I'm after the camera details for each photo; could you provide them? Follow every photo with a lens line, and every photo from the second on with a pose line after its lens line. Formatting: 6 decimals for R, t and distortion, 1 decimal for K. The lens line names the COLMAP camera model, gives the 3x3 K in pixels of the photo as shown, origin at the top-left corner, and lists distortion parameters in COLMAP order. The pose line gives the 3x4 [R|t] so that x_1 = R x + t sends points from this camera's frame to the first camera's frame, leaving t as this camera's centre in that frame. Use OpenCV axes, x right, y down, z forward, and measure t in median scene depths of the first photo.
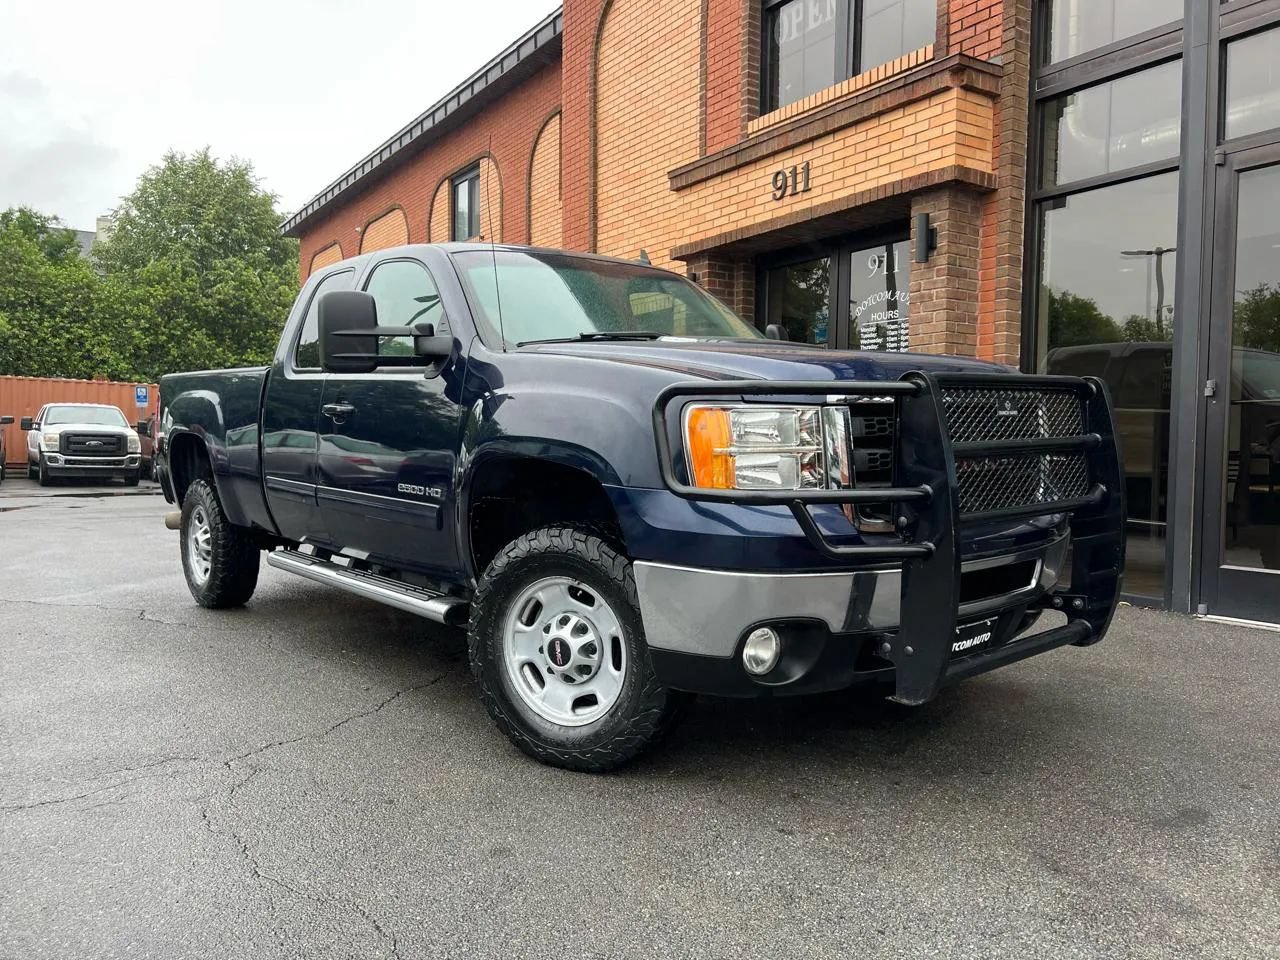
lens RADIAL K [[961.1, 0, 641.6], [0, 961.1, 486.5], [0, 0, 1]] dist [0.045747, -0.049372]
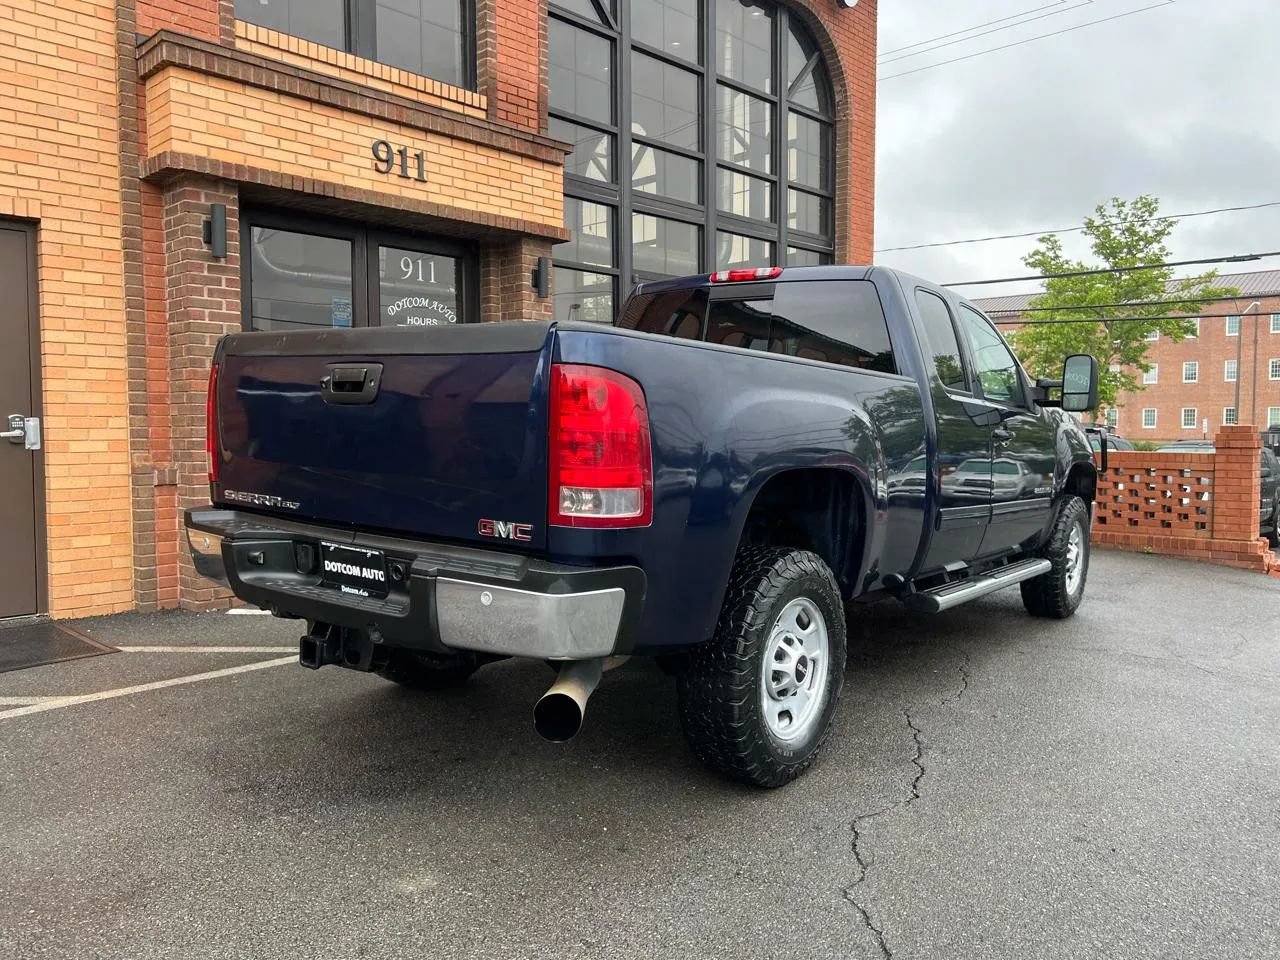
lens RADIAL K [[950.3, 0, 640.2], [0, 950.3, 472.9], [0, 0, 1]] dist [0.041199, -0.040920]
pose [[-0.209030, -0.057950, 0.976191, -0.828256], [0.038208, 0.996996, 0.067366, -0.078853], [-0.977163, 0.051380, -0.206188, 1.029565]]
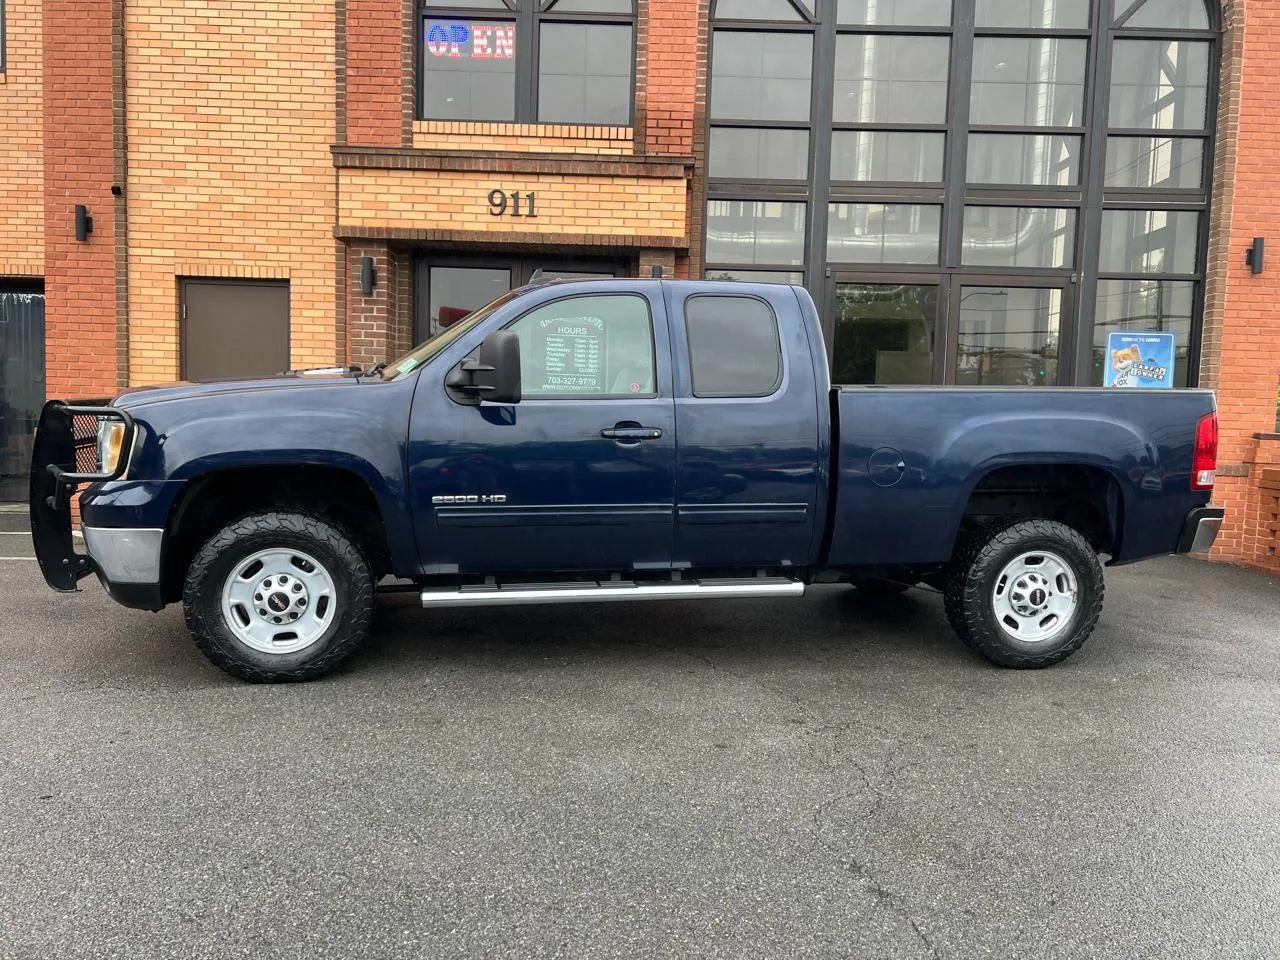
lens RADIAL K [[961.1, 0, 641.6], [0, 961.1, 486.5], [0, 0, 1]] dist [0.045747, -0.049372]
pose [[0.561585, -0.052541, 0.825749, -0.752480], [0.006548, 0.998233, 0.059063, -0.051218], [-0.827393, -0.027761, 0.560937, 0.238618]]
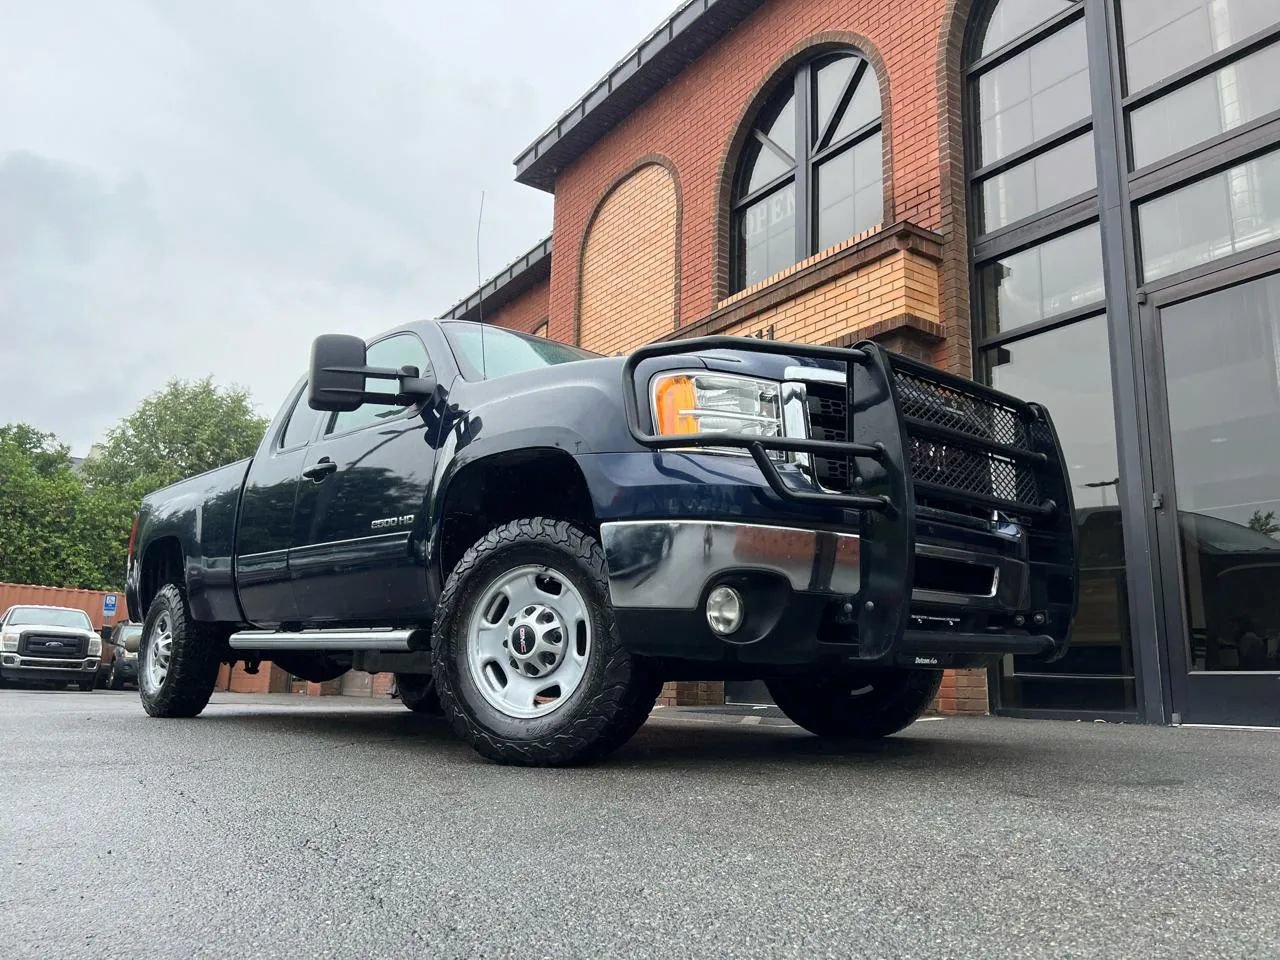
lens RADIAL K [[961.1, 0, 641.6], [0, 961.1, 486.5], [0, 0, 1]] dist [0.045747, -0.049372]
pose [[0.999525, 0.022076, 0.021518, 0.005001], [-0.015994, 0.968054, -0.250230, 0.118307], [-0.026355, 0.249767, 0.967947, -0.001569]]
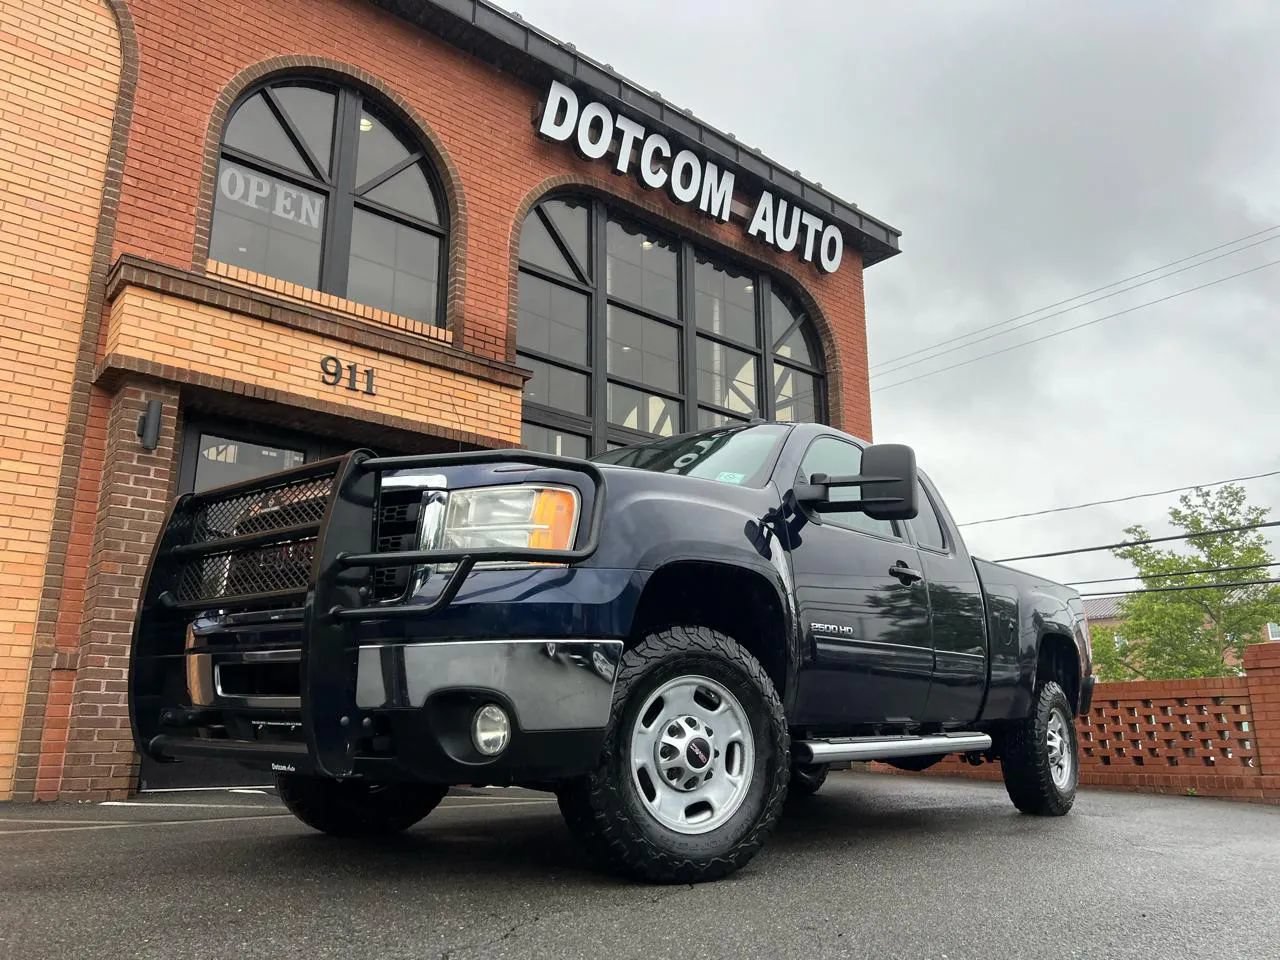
lens RADIAL K [[951.1, 0, 650.7], [0, 951.1, 495.4], [0, 0, 1]] dist [0.050217, -0.052285]
pose [[-0.114307, 0.240330, 0.963938, -0.821111], [0.043070, 0.970584, -0.236879, 0.045909], [-0.992511, 0.014439, -0.121296, 0.857968]]
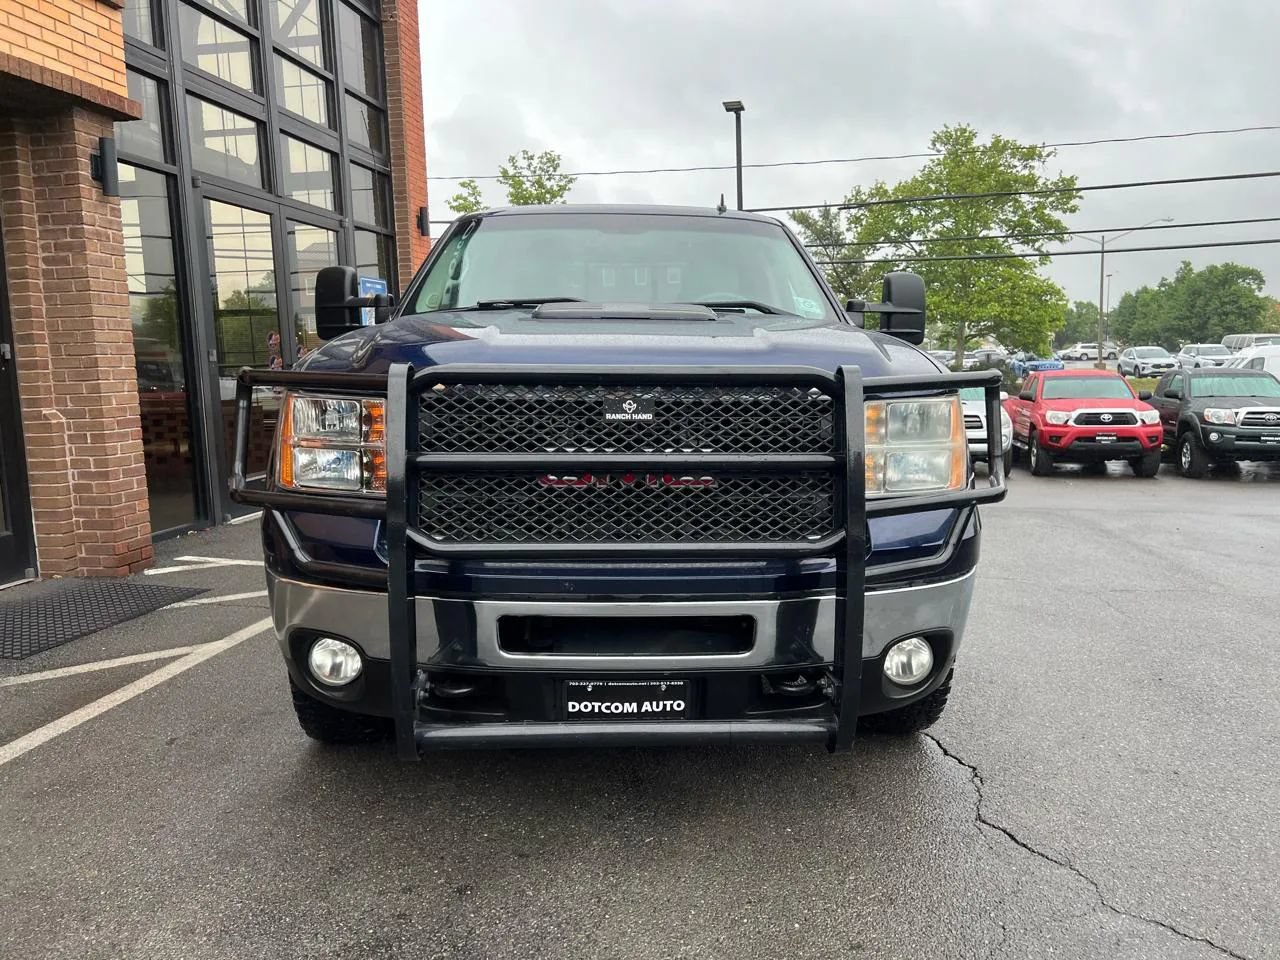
lens RADIAL K [[958.0, 0, 644.1], [0, 958.0, 474.4], [0, 0, 1]] dist [0.057317, -0.063929]
pose [[-0.728204, -0.071514, 0.681619, -0.593569], [0.046123, 0.987173, 0.152847, -0.088591], [-0.683807, 0.142742, -0.715565, 1.200425]]
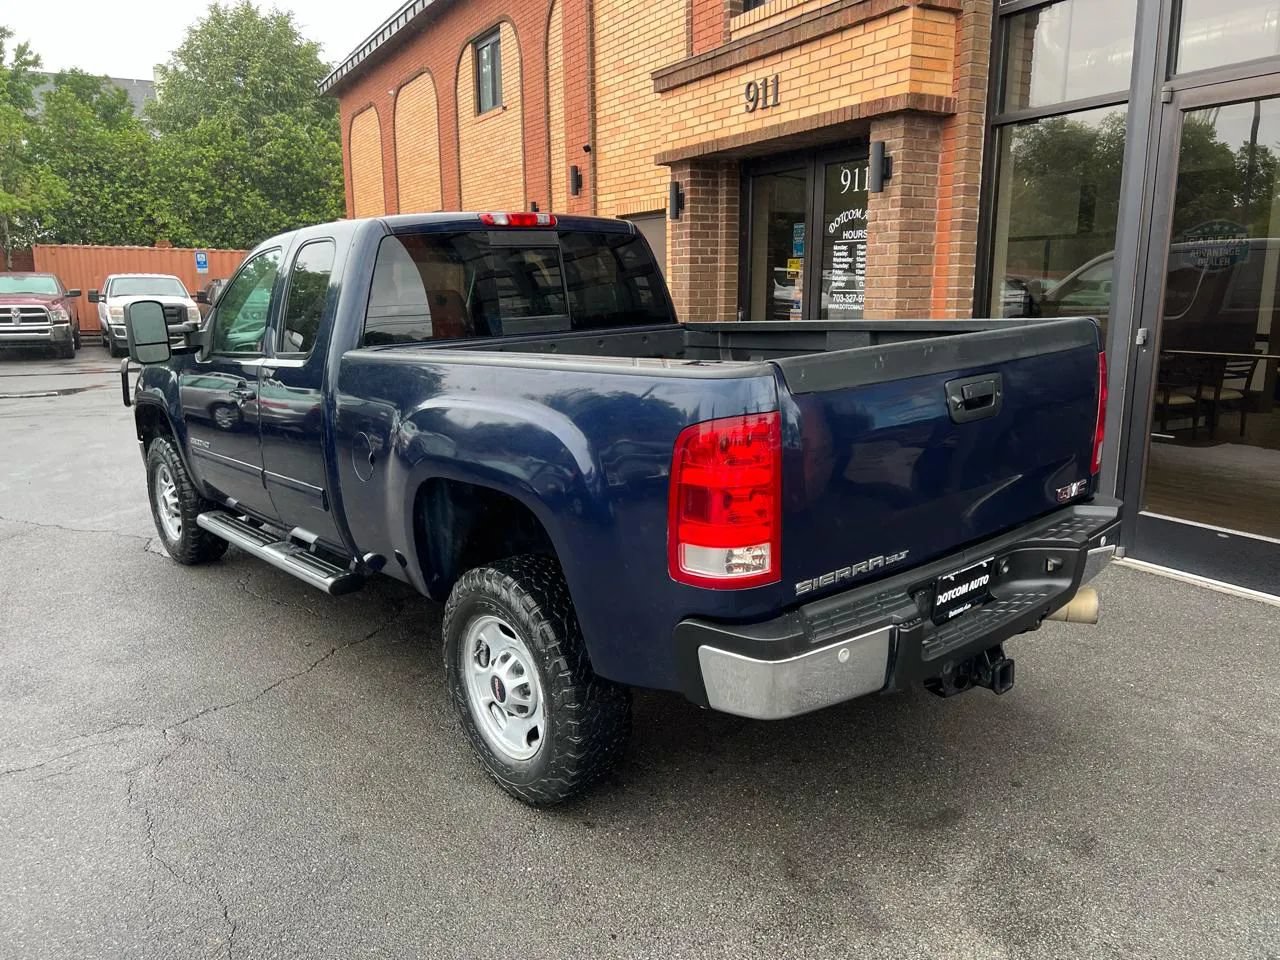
lens RADIAL K [[961.5, 0, 642.6], [0, 961.5, 478.9], [0, 0, 1]] dist [0.043241, -0.044462]
pose [[0.996933, -0.001406, -0.078248, 0.116158], [0.013836, 0.987256, 0.158538, -0.093229], [0.077028, -0.159134, 0.984247, -0.033723]]
